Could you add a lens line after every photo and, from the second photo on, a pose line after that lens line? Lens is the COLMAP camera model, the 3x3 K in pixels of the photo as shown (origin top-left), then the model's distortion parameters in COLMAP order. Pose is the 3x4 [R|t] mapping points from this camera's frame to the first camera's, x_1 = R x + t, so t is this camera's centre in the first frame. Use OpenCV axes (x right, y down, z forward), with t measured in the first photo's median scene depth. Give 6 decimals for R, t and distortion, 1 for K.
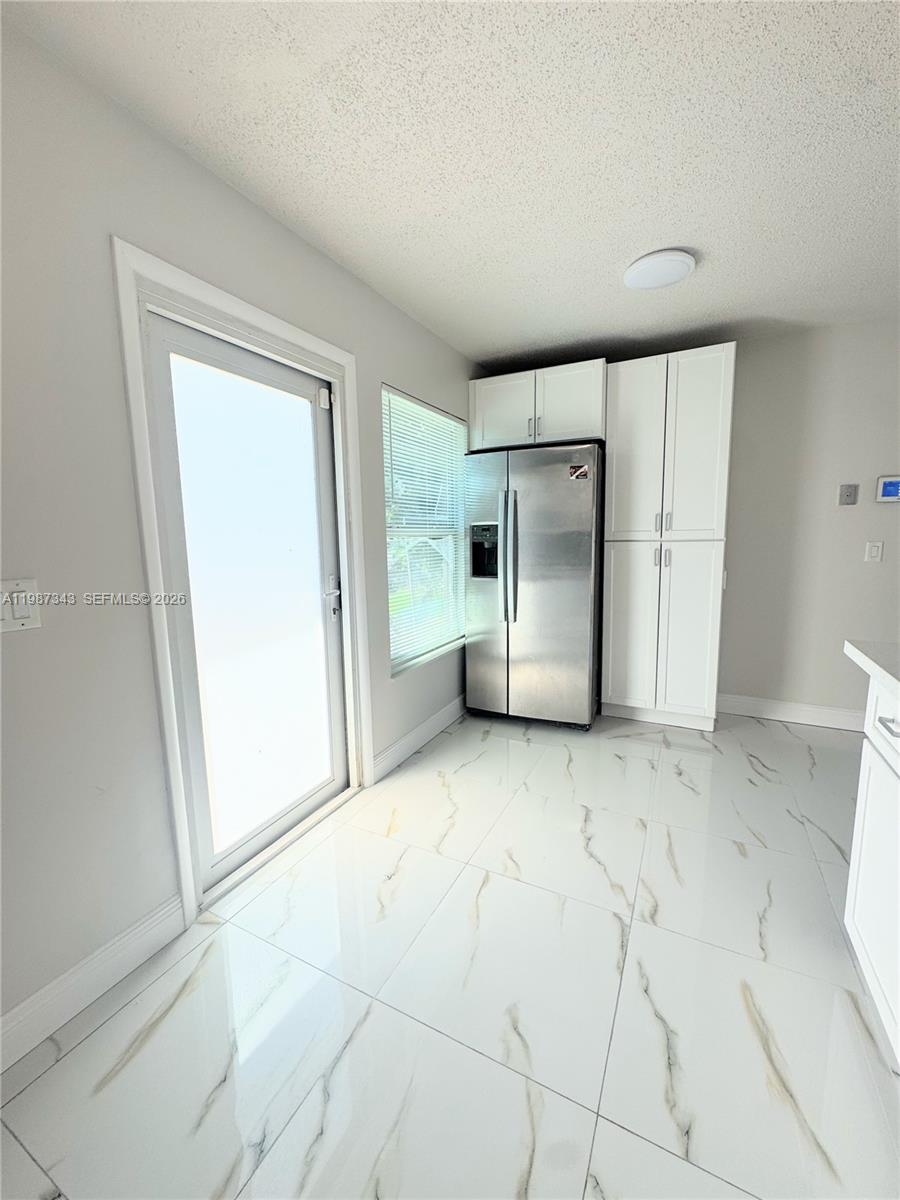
lens RADIAL K [[477.6, 0, 453.3], [0, 477.6, 599.1], [0, 0, 1]] dist [-0.001813, 0.000382]
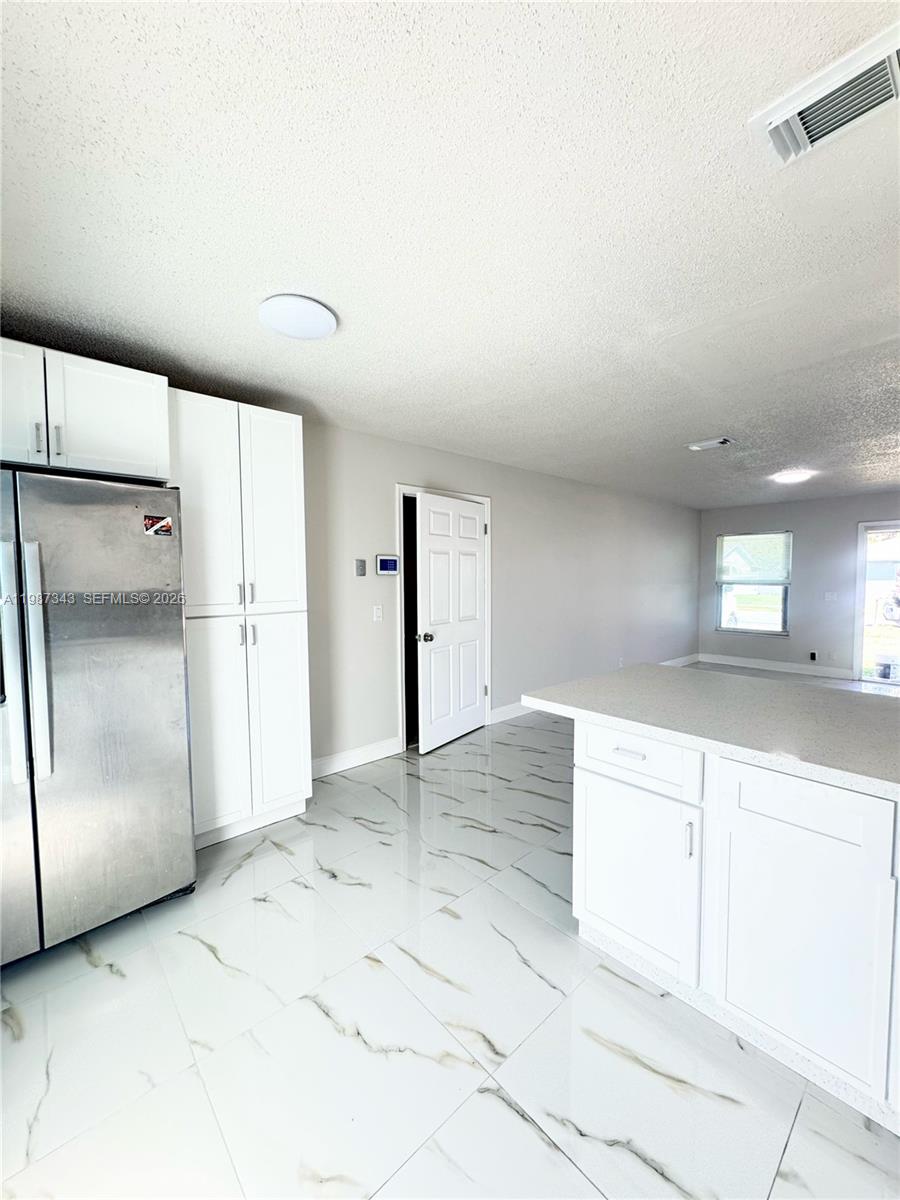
lens RADIAL K [[477.6, 0, 449.9], [0, 477.6, 600.4], [0, 0, 1]] dist [-0.001813, 0.000382]
pose [[0.361874, -0.036075, 0.931529, -0.229833], [0.129039, 0.991570, -0.011728, -0.094021], [-0.923253, 0.124448, 0.363478, 0.365152]]
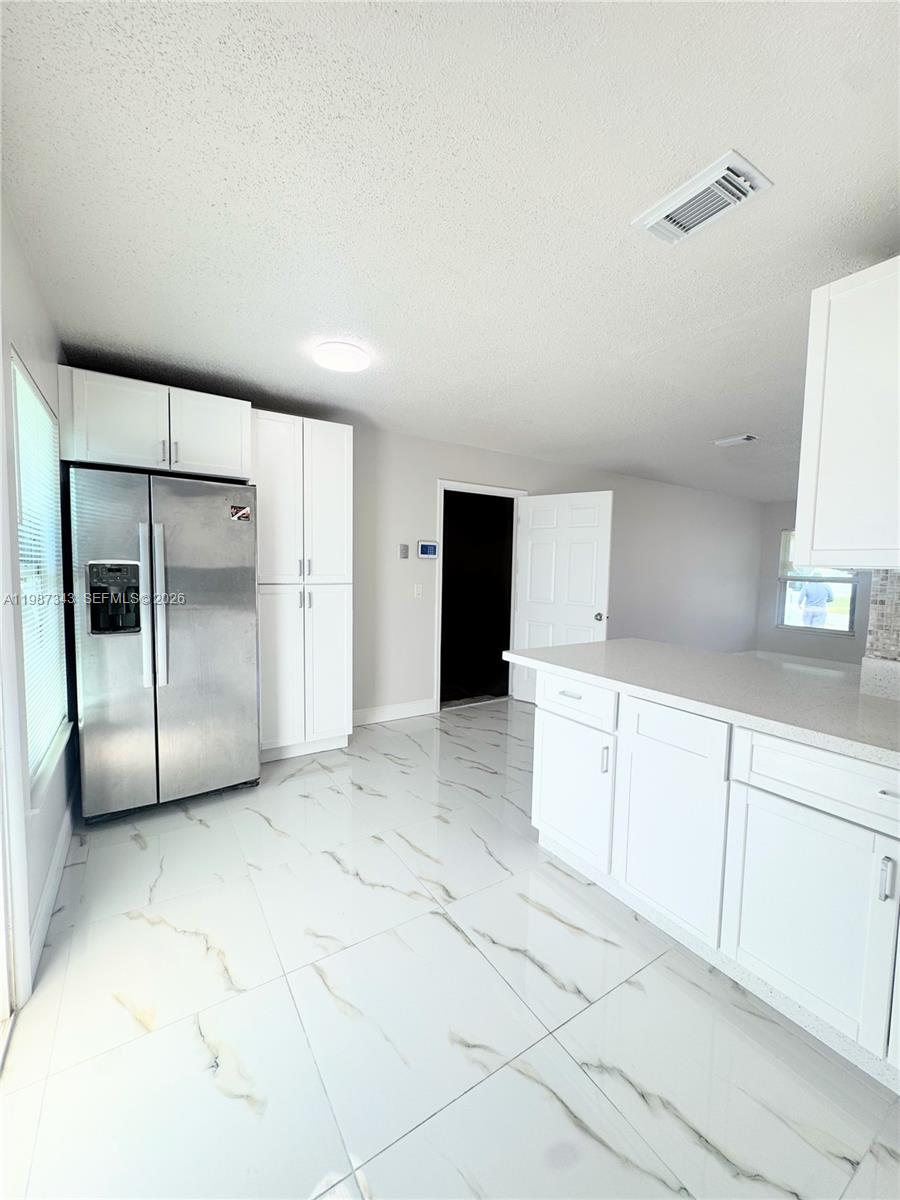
lens RADIAL K [[477.6, 0, 449.9], [0, 477.6, 599.9], [0, 0, 1]] dist [-0.001813, 0.000382]
pose [[0.505199, -0.035328, 0.862279, -0.345733], [0.090491, 0.995822, -0.012218, -0.044830], [-0.858245, 0.084201, 0.506285, 0.174433]]
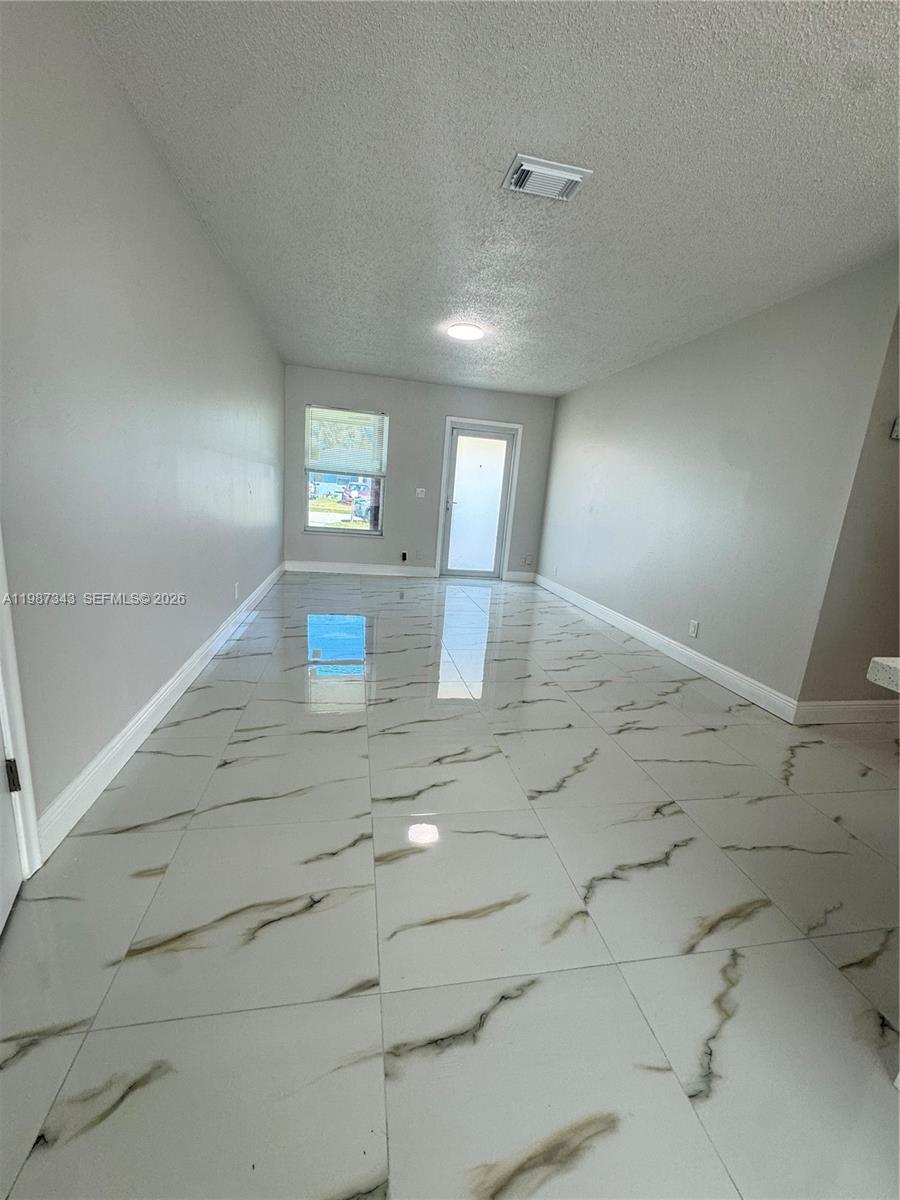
lens RADIAL K [[477.6, 0, 454.2], [0, 477.6, 604.8], [0, 0, 1]] dist [-0.001813, 0.000382]
pose [[-0.614239, -0.219207, 0.758062, 0.706393], [0.037019, 0.951580, 0.305162, -0.076660], [-0.788251, 0.215506, -0.576383, 0.756781]]
